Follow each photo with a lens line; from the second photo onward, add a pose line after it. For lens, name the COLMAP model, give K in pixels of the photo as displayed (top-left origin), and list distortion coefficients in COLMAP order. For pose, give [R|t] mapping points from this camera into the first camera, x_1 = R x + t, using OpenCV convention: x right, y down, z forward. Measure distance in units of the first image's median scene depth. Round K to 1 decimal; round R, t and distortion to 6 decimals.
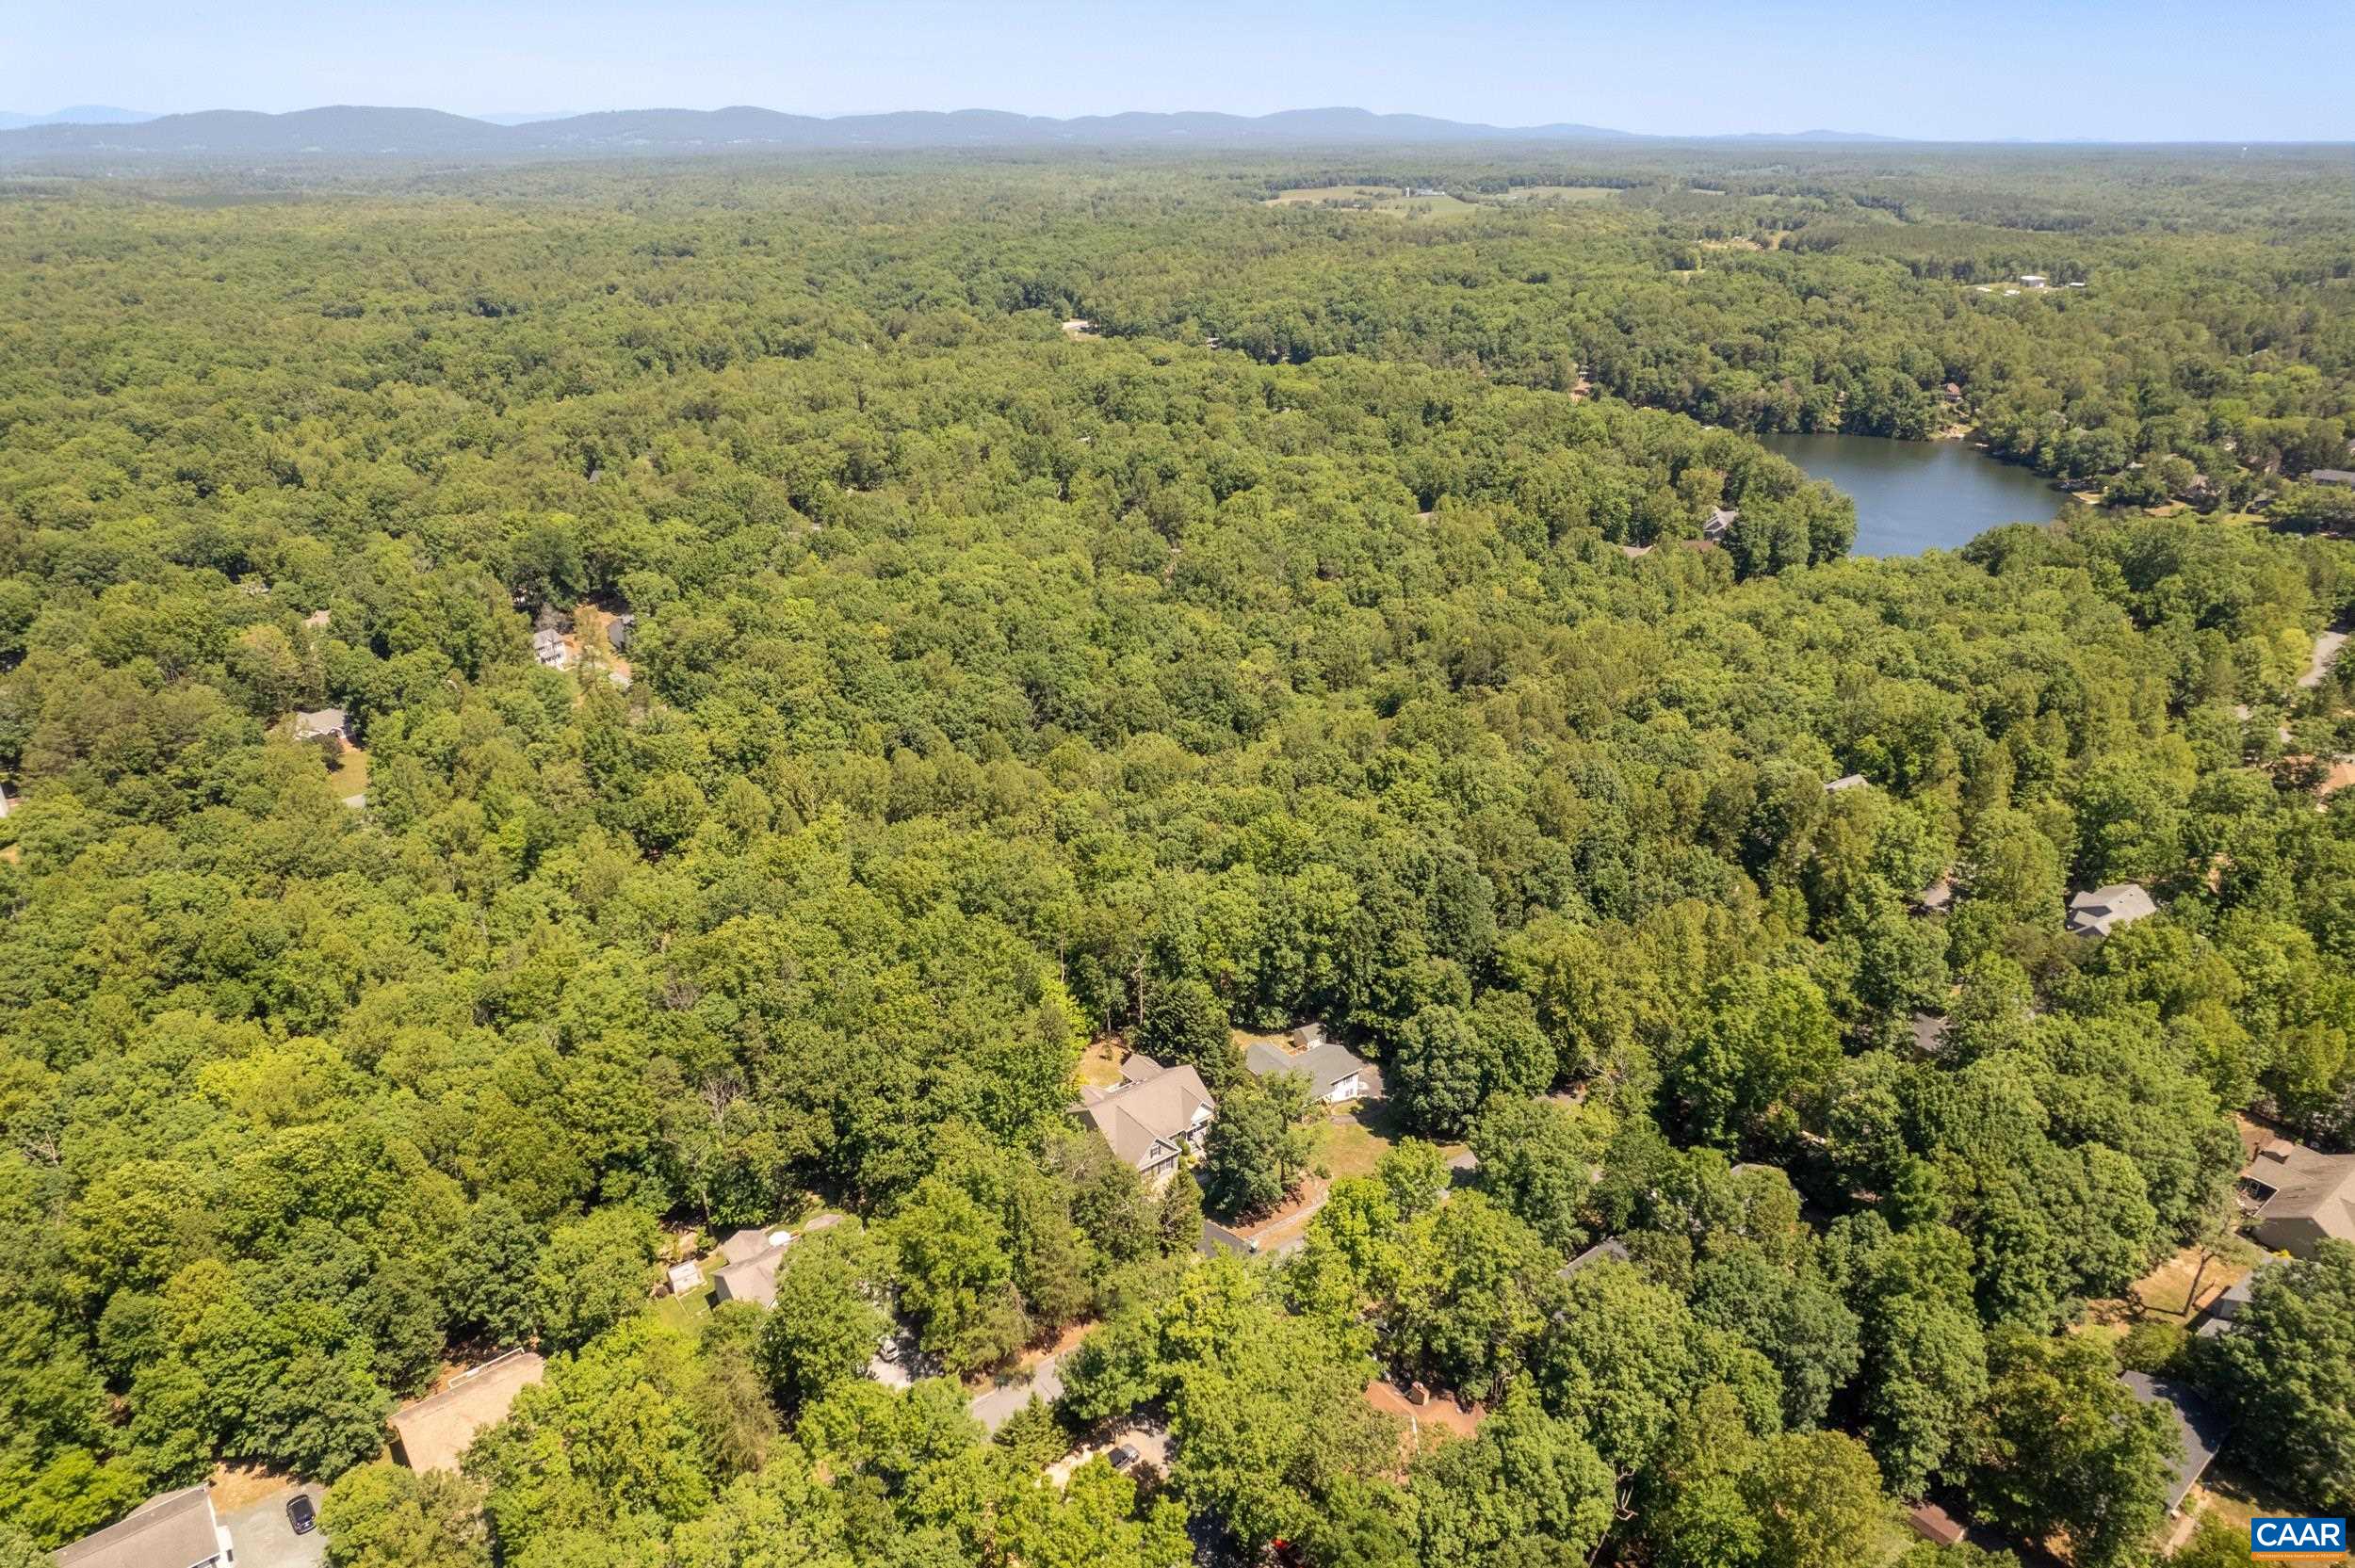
lens RADIAL K [[1502.5, 0, 1186.2], [0, 1502.5, 781.1], [0, 0, 1]] dist [-0.081366, 0.067202]
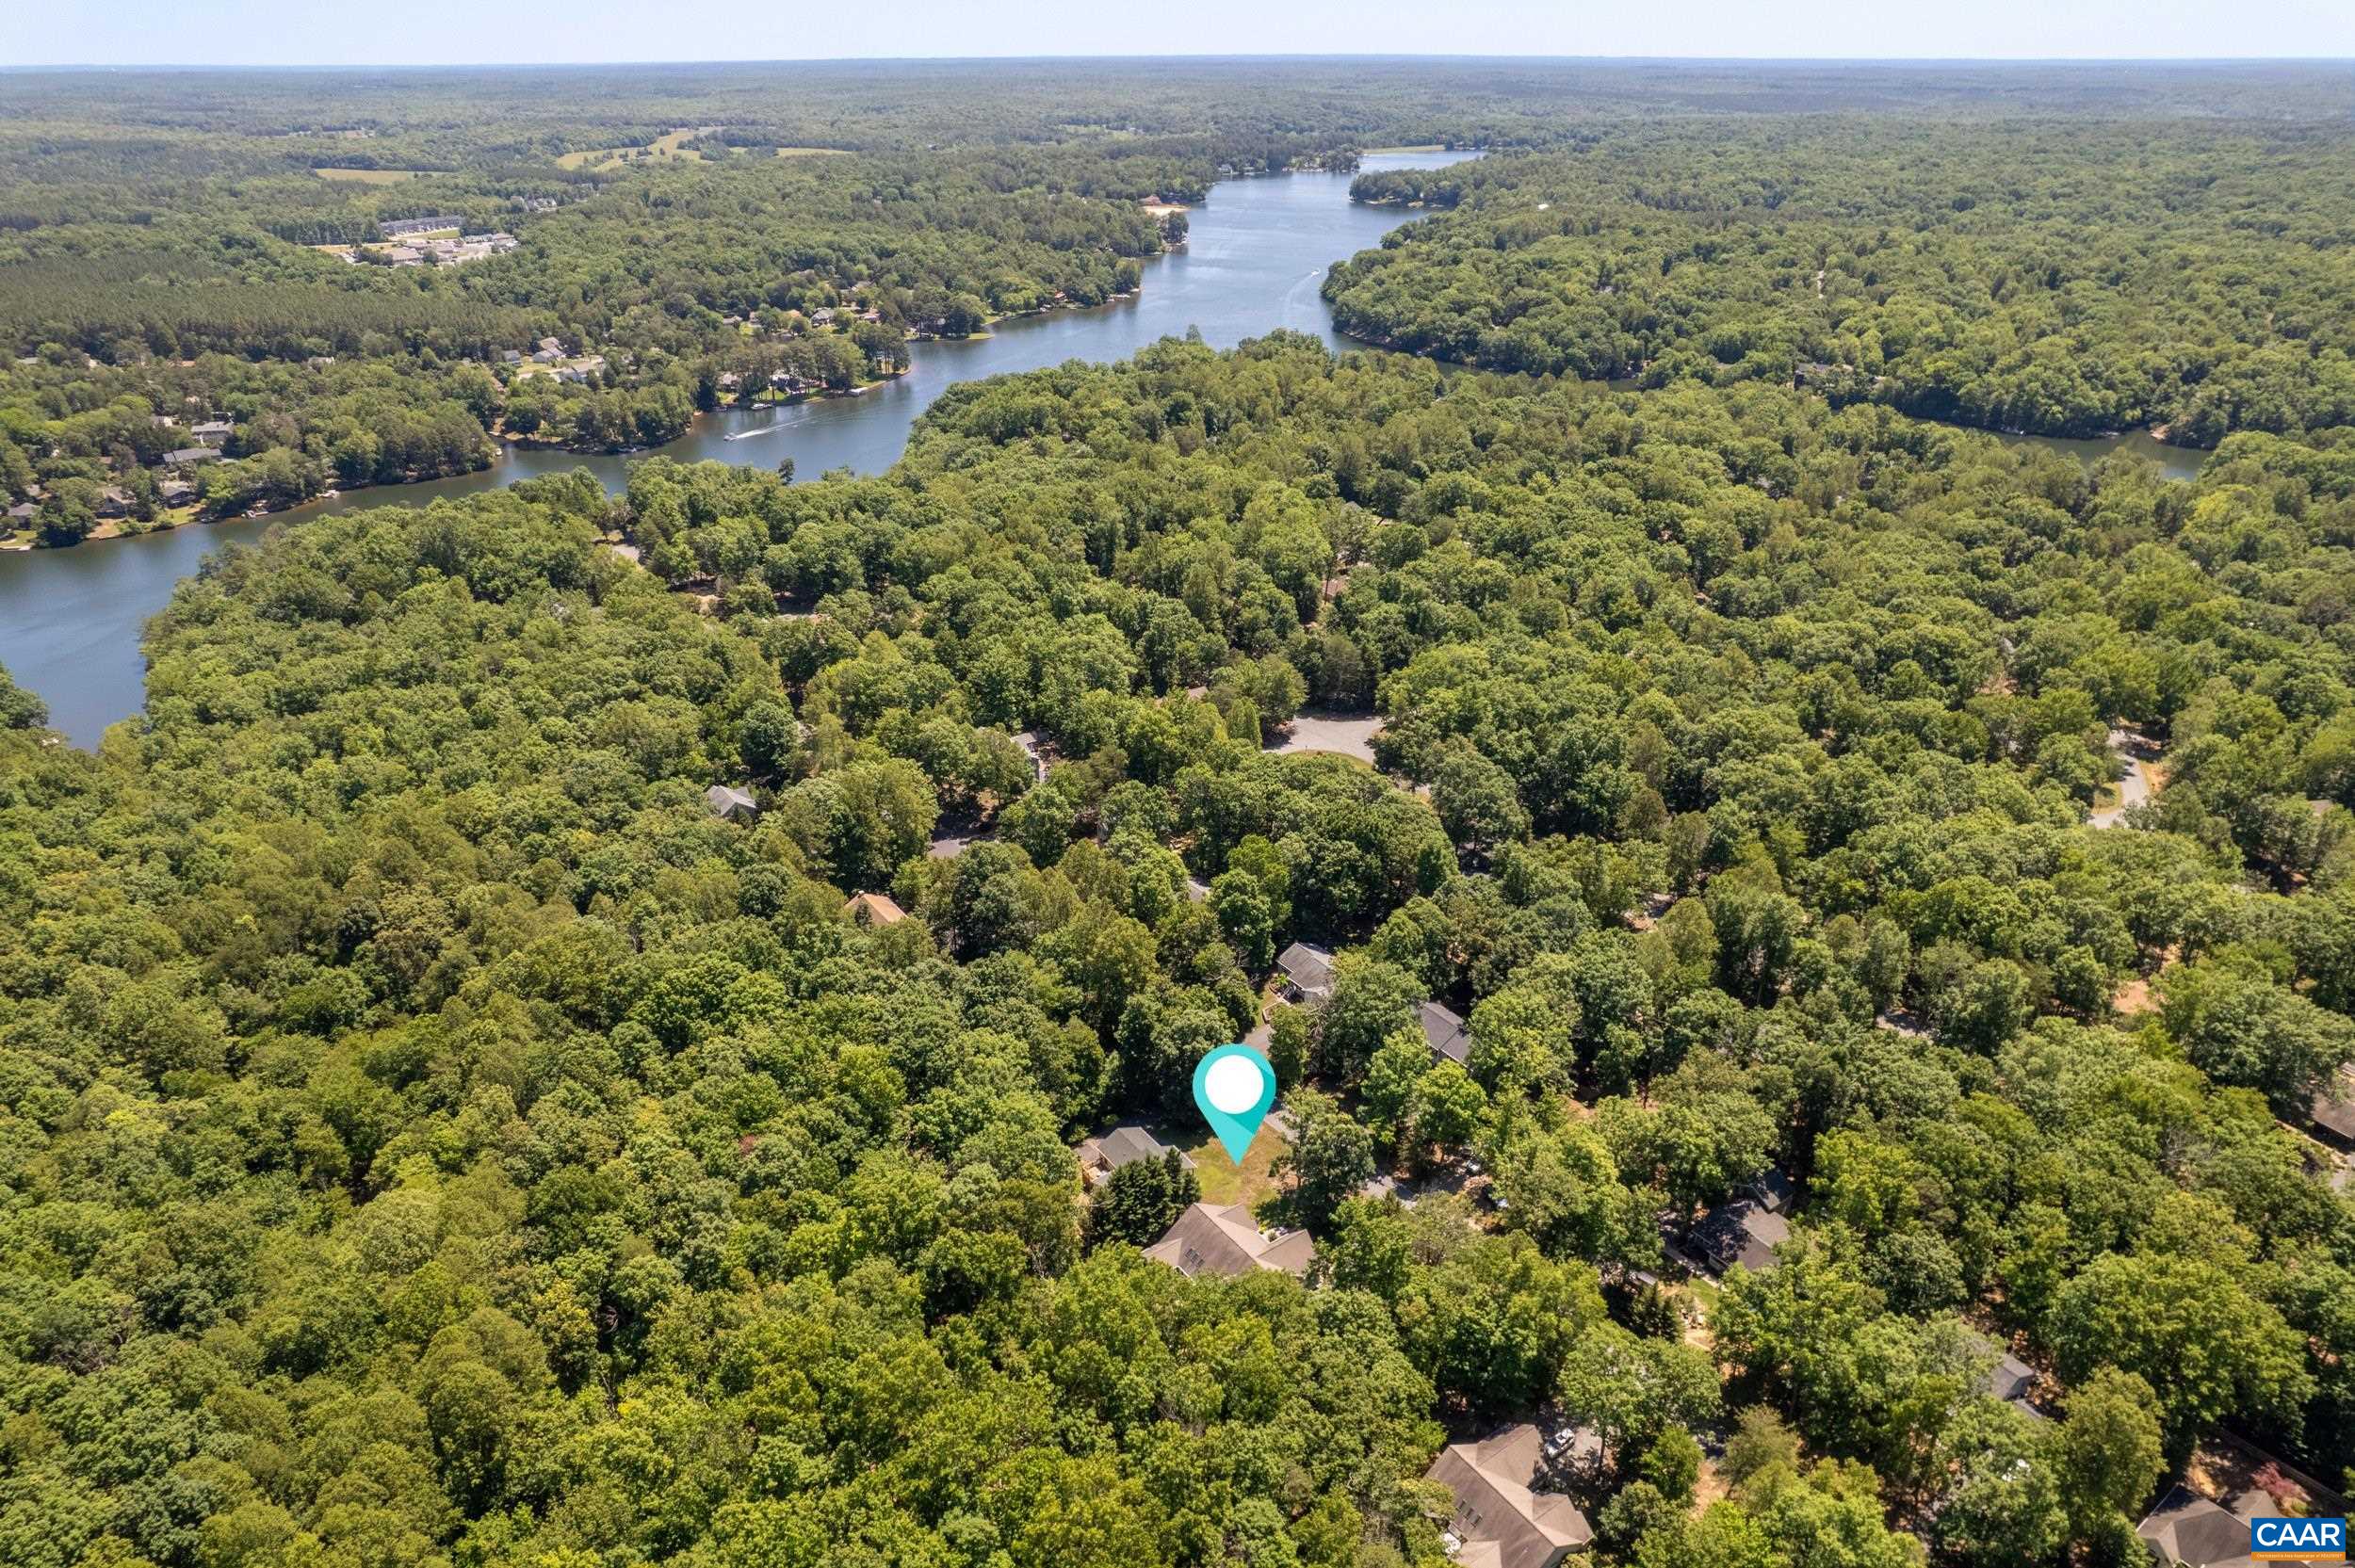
lens RADIAL K [[1502.5, 0, 1186.2], [0, 1502.5, 781.1], [0, 0, 1]] dist [-0.081366, 0.067202]
pose [[0.026846, -0.442880, 0.896179, -0.237169], [0.405196, 0.824372, 0.395256, -0.137388], [-0.913836, 0.352517, 0.201584, 0.210654]]
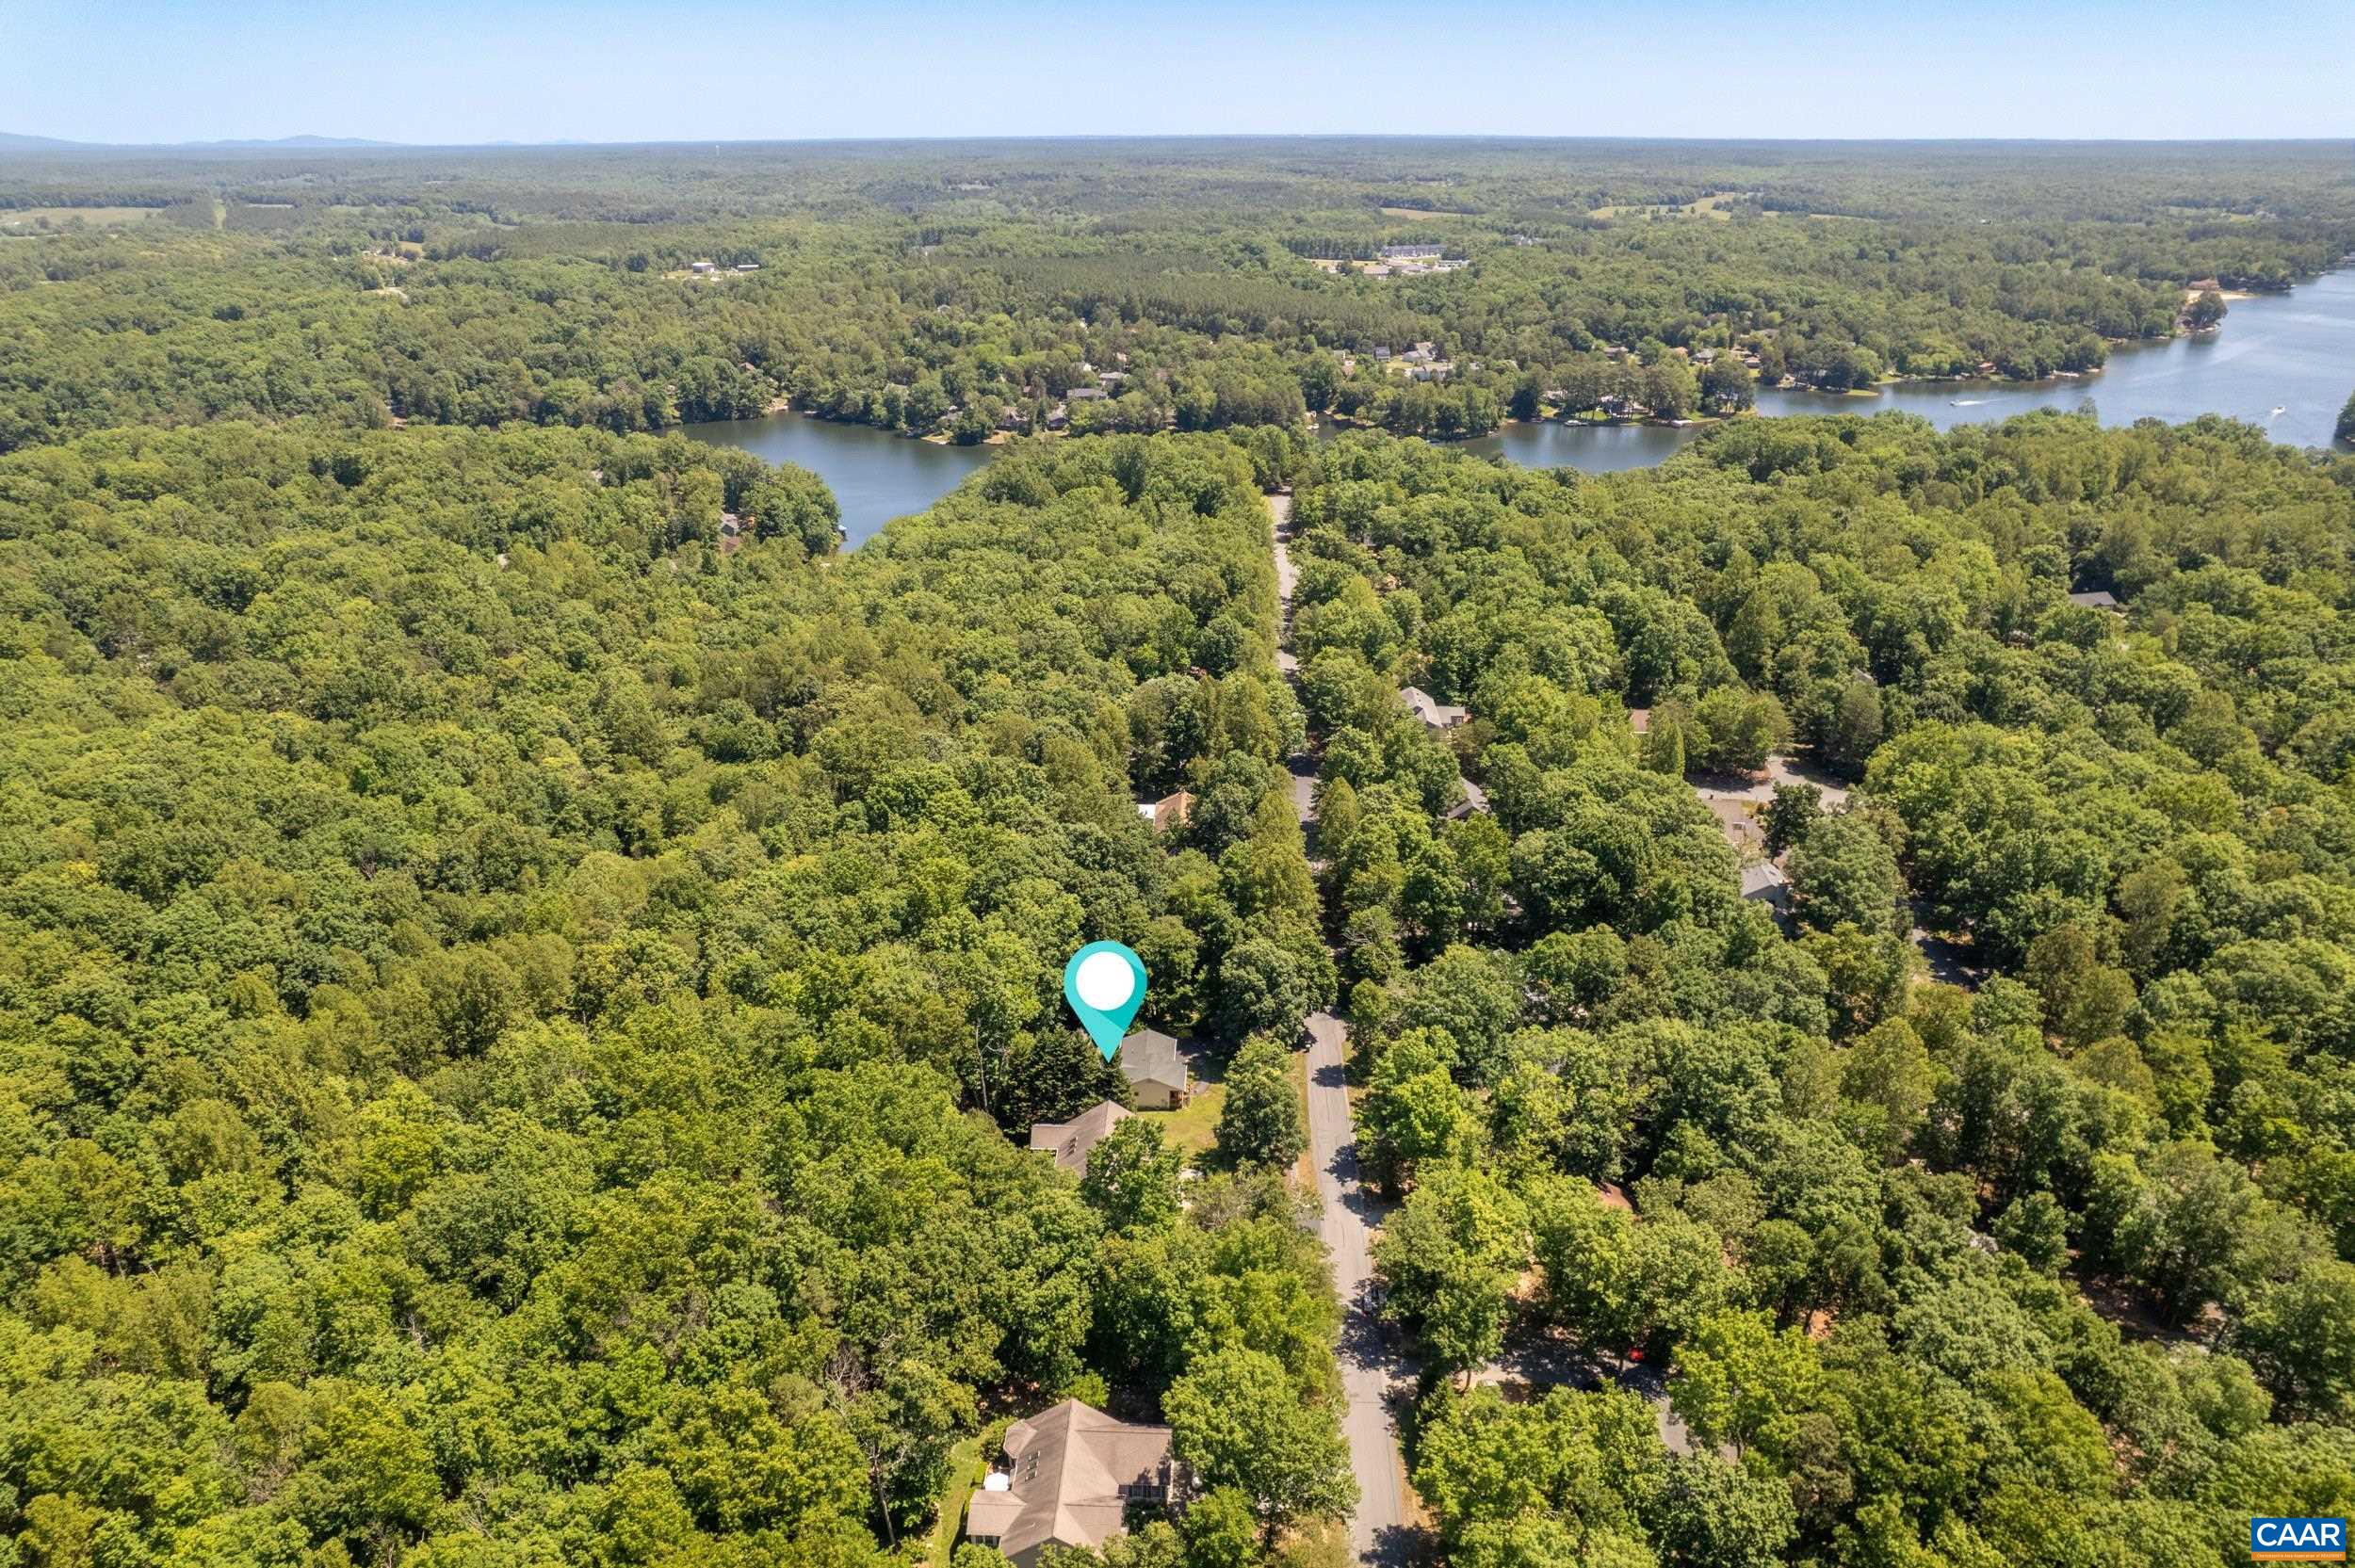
lens RADIAL K [[1502.5, 0, 1186.2], [0, 1502.5, 781.1], [0, 0, 1]] dist [-0.081366, 0.067202]
pose [[0.635061, -0.311756, 0.706757, -0.175810], [0.313322, 0.940257, 0.133217, -0.035139], [-0.706064, 0.136842, 0.694801, 0.080937]]
